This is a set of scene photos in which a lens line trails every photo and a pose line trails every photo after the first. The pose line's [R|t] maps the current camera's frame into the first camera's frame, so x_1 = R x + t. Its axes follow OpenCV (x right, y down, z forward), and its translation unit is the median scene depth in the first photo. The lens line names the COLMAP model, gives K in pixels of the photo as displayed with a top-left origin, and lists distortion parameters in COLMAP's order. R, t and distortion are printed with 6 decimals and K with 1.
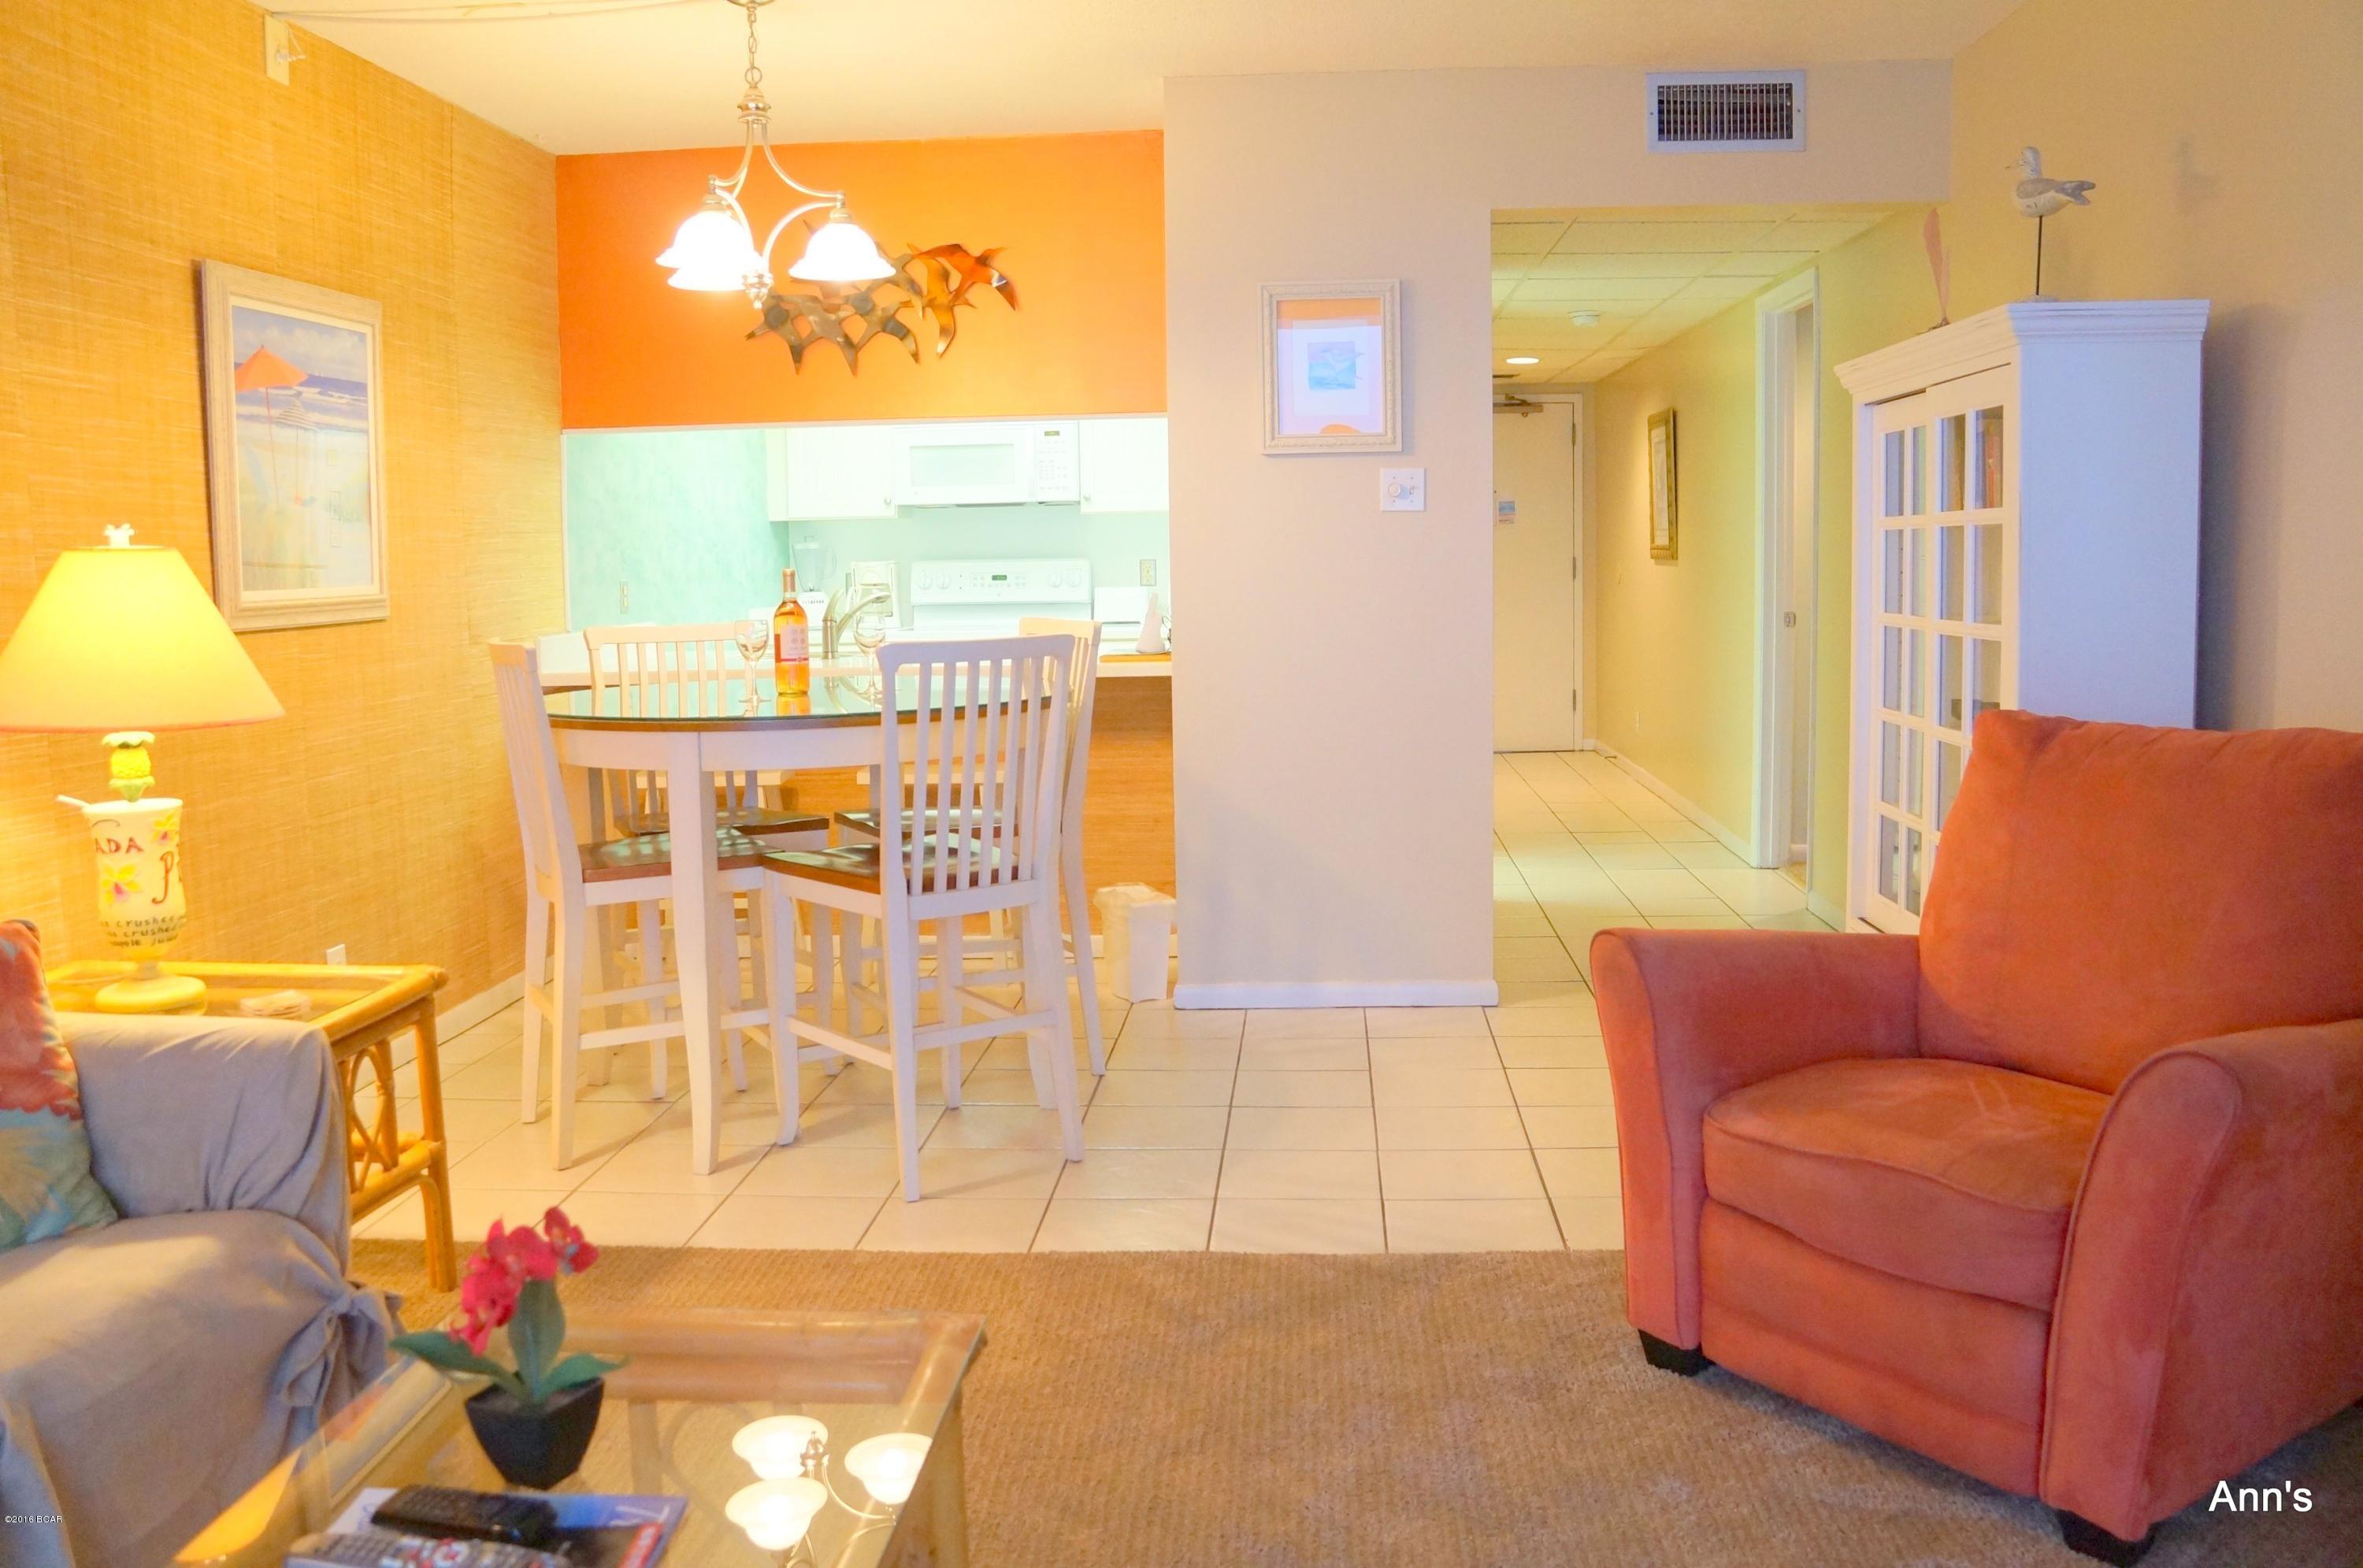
lens RADIAL K [[1992.3, 0, 1181.5], [0, 1992.3, 784.0], [0, 0, 1]] dist [-0.147274, 0.082333]
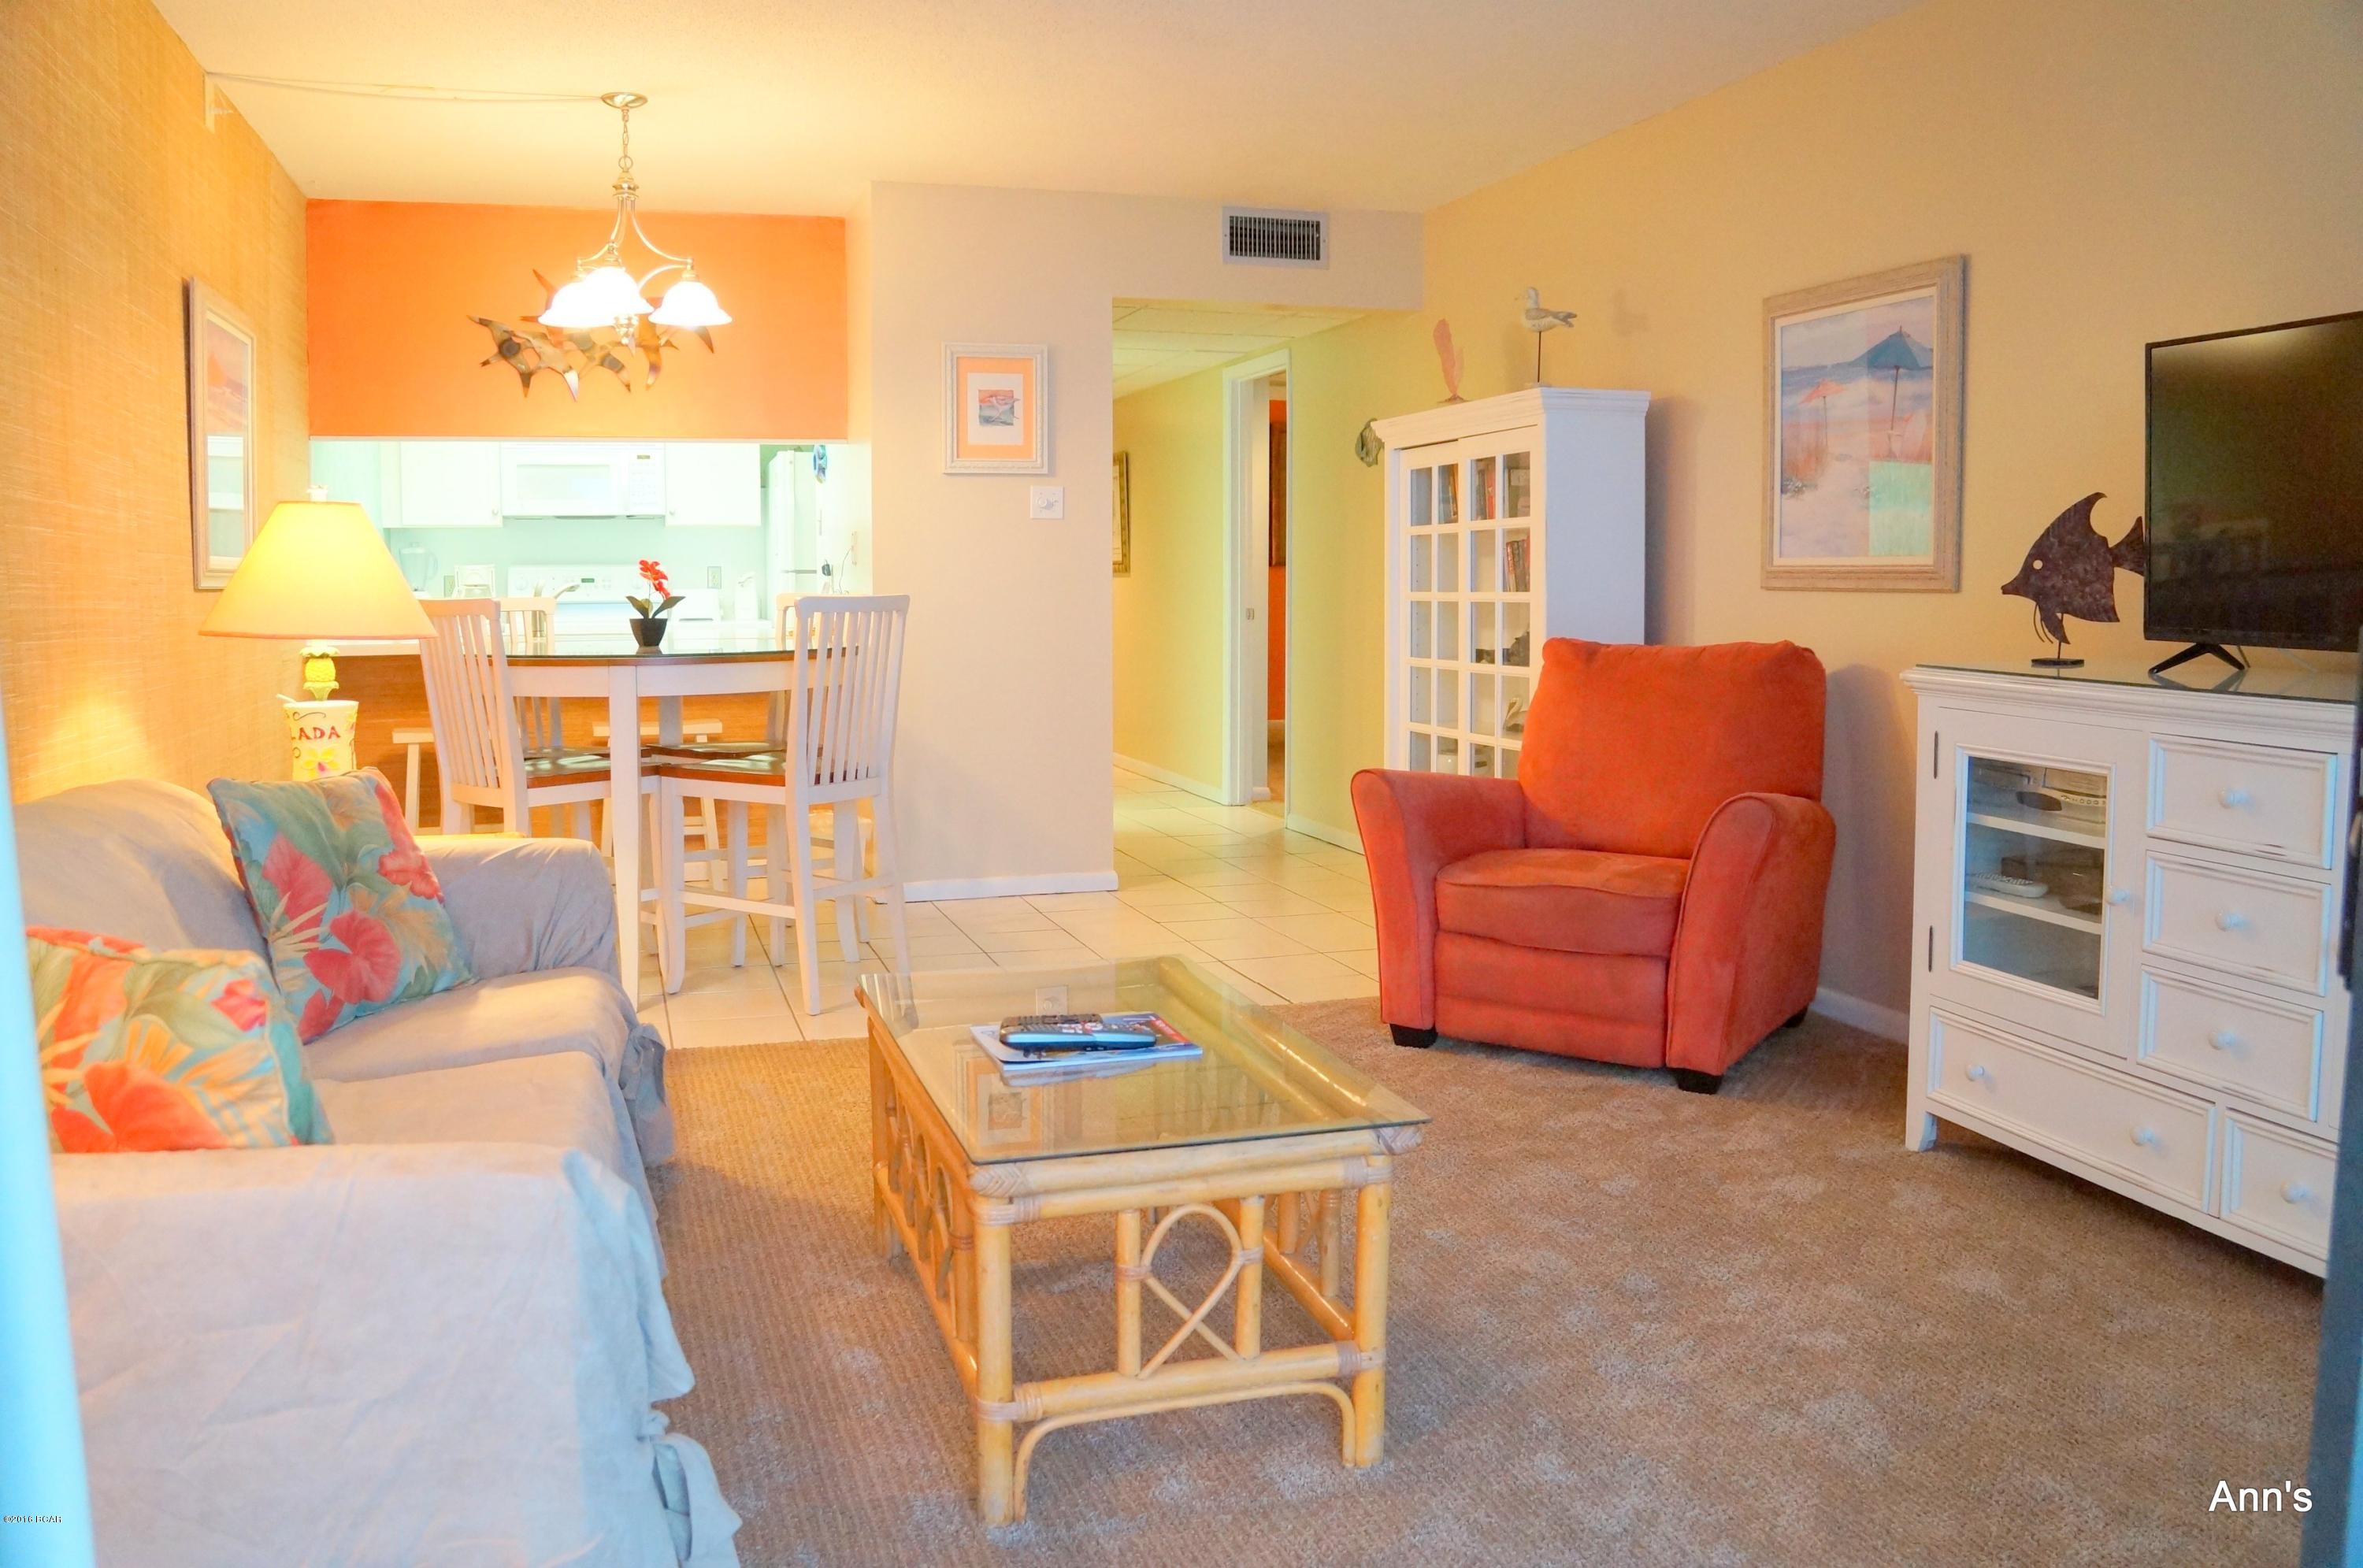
lens RADIAL K [[1883.9, 0, 1181.5], [0, 1883.9, 784.0], [0, 0, 1]] dist [-0.182281, 0.101936]
pose [[0.928321, -0.022048, 0.371125, -0.395439], [0.027382, 0.999584, -0.009107, 0.077924], [-0.370769, 0.018616, 0.928538, -0.285353]]
